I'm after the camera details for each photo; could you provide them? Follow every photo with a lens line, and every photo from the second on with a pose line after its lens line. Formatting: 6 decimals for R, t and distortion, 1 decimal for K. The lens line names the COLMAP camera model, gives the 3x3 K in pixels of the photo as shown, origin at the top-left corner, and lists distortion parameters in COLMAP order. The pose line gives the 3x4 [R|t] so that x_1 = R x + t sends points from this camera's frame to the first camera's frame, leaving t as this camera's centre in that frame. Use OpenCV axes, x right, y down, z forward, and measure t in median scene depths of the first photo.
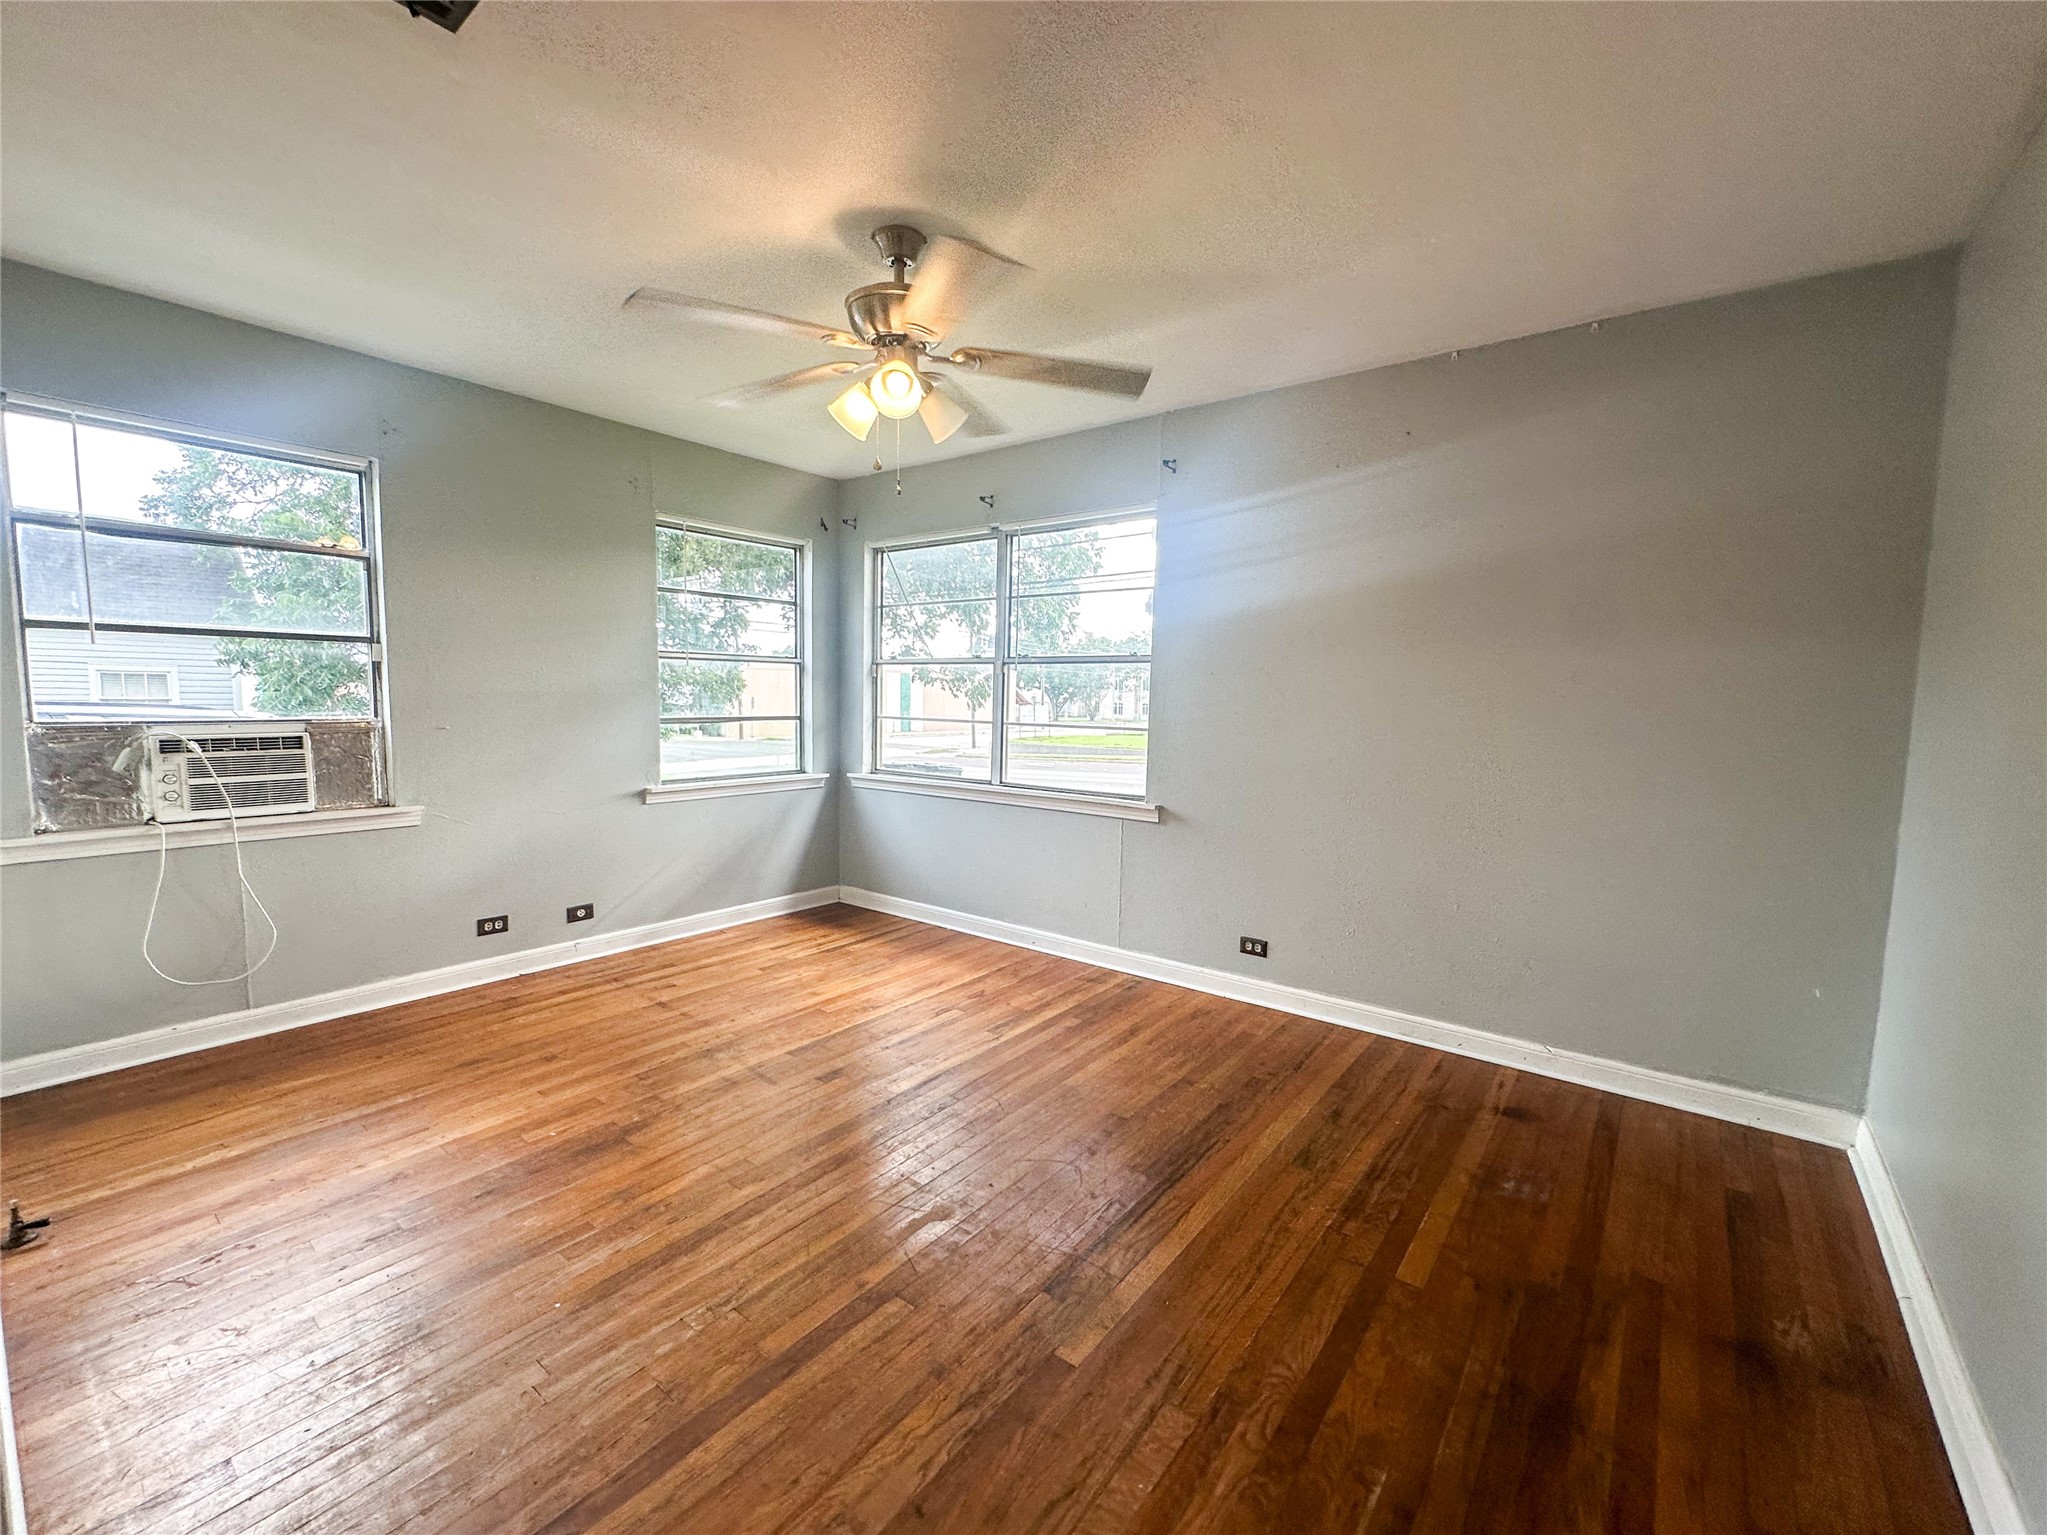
lens RADIAL K [[838.6, 0, 1023.5], [0, 838.6, 767.5], [0, 0, 1]] dist [-0.000919, 0.000127]
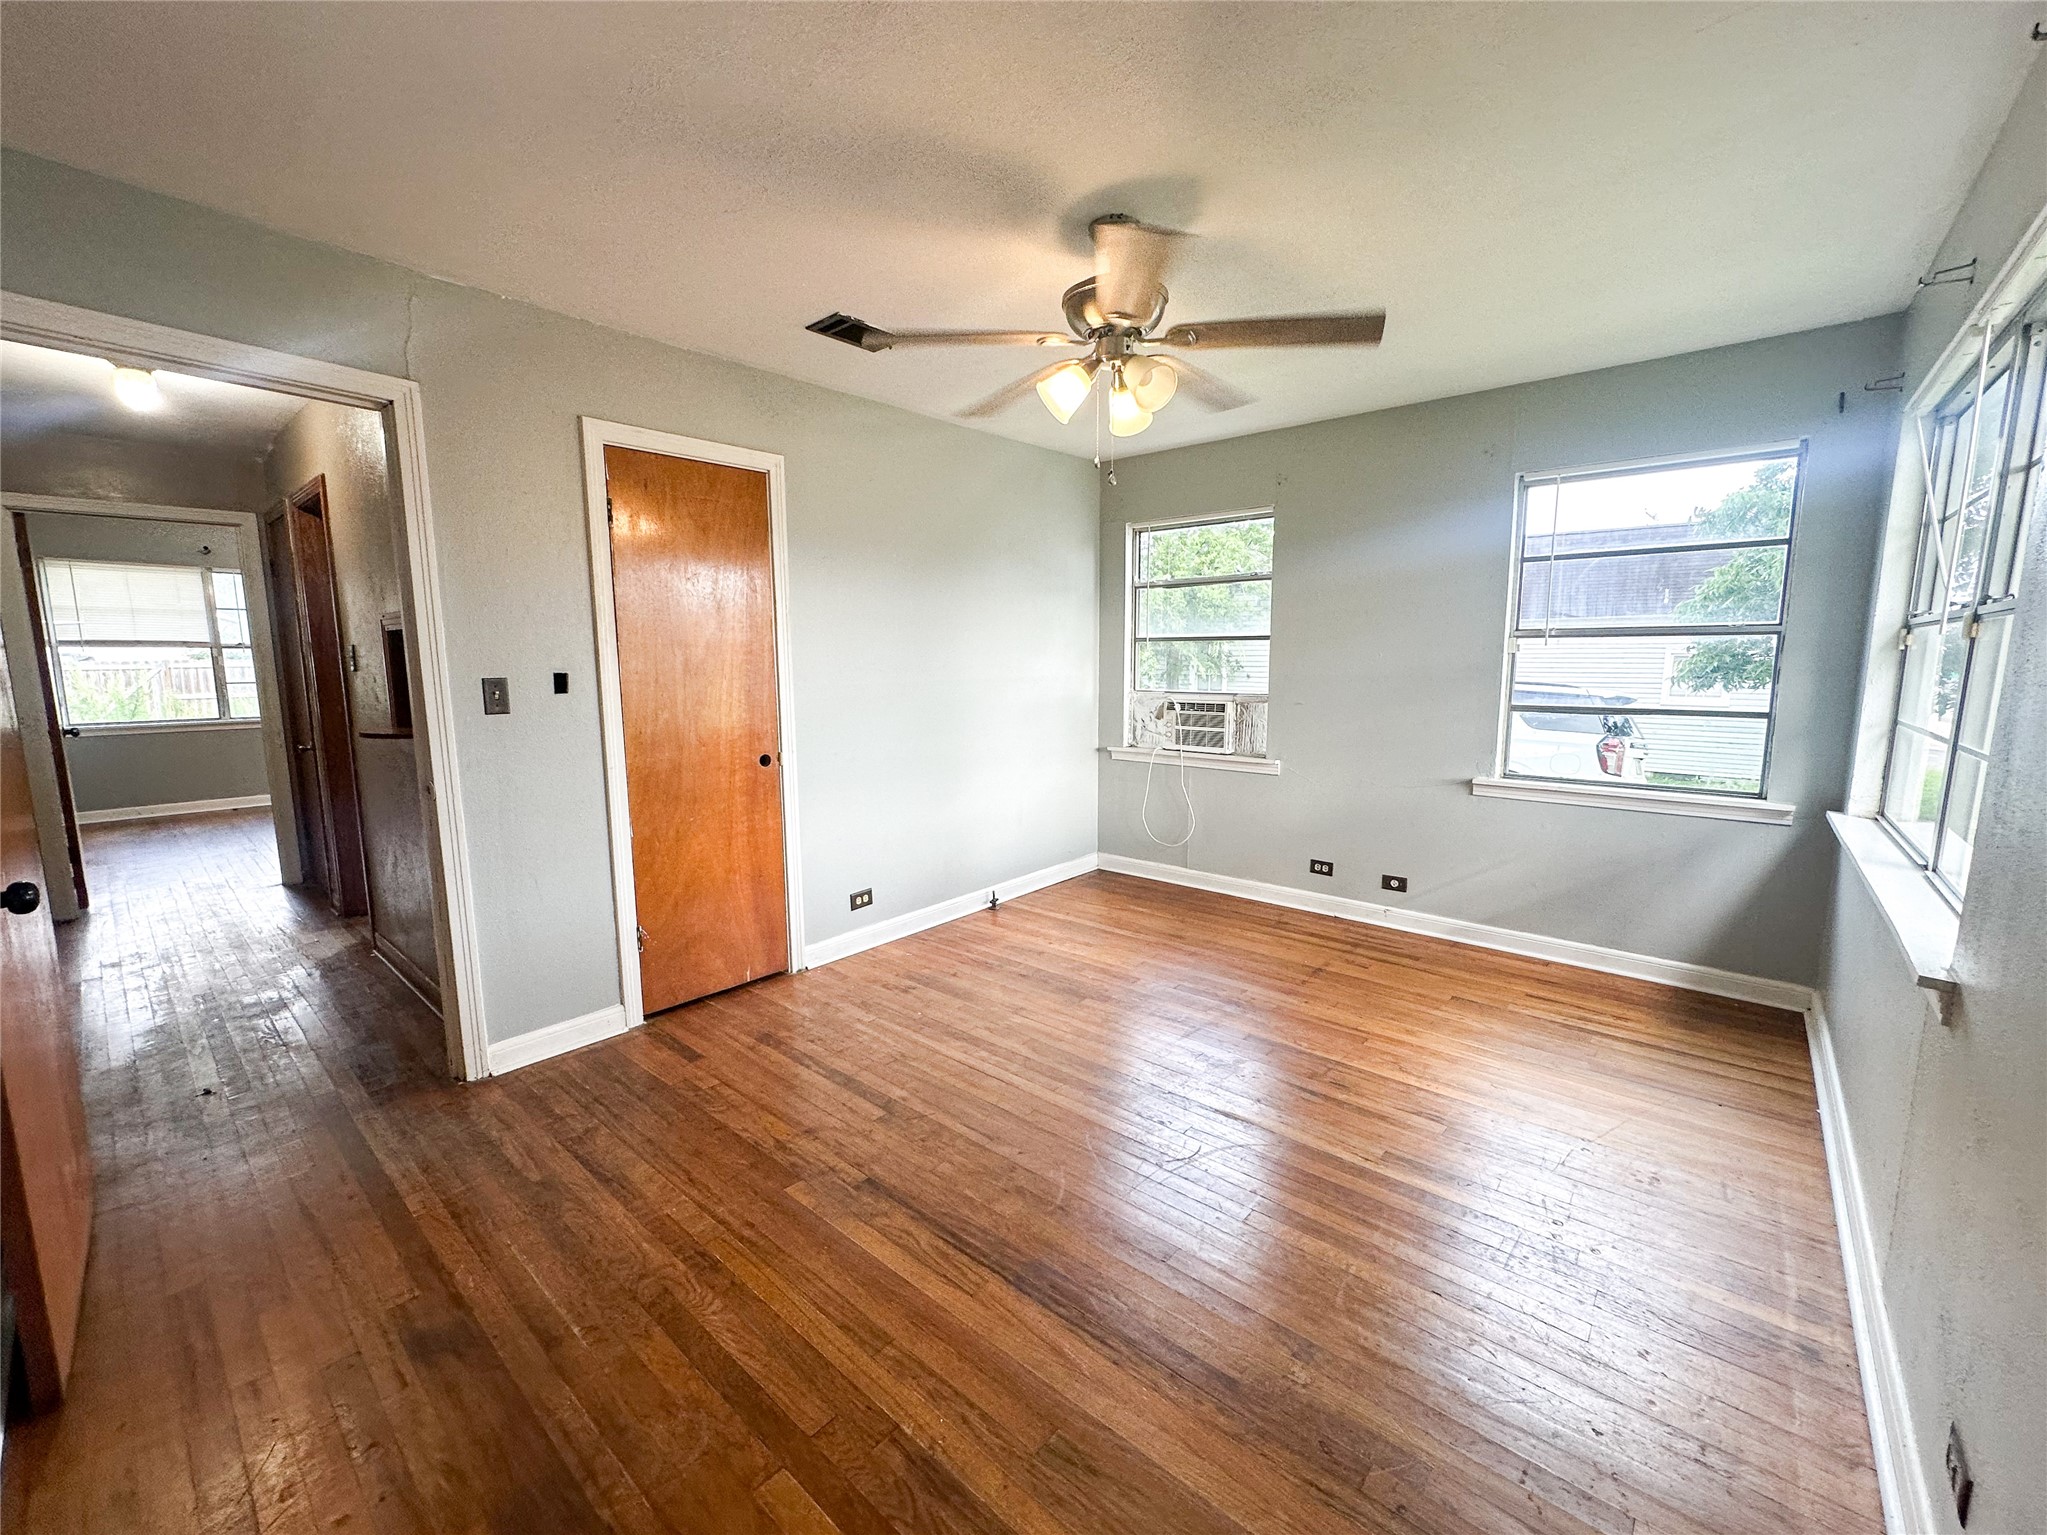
lens RADIAL K [[819.9, 0, 1023.5], [0, 819.9, 767.5], [0, 0, 1]] dist [0.000015, 0.000469]
pose [[-0.049045, 0.116599, -0.991967, 0.589188], [-0.089397, 0.988664, 0.120631, -0.064162], [0.994788, 0.094595, -0.038066, 0.640563]]
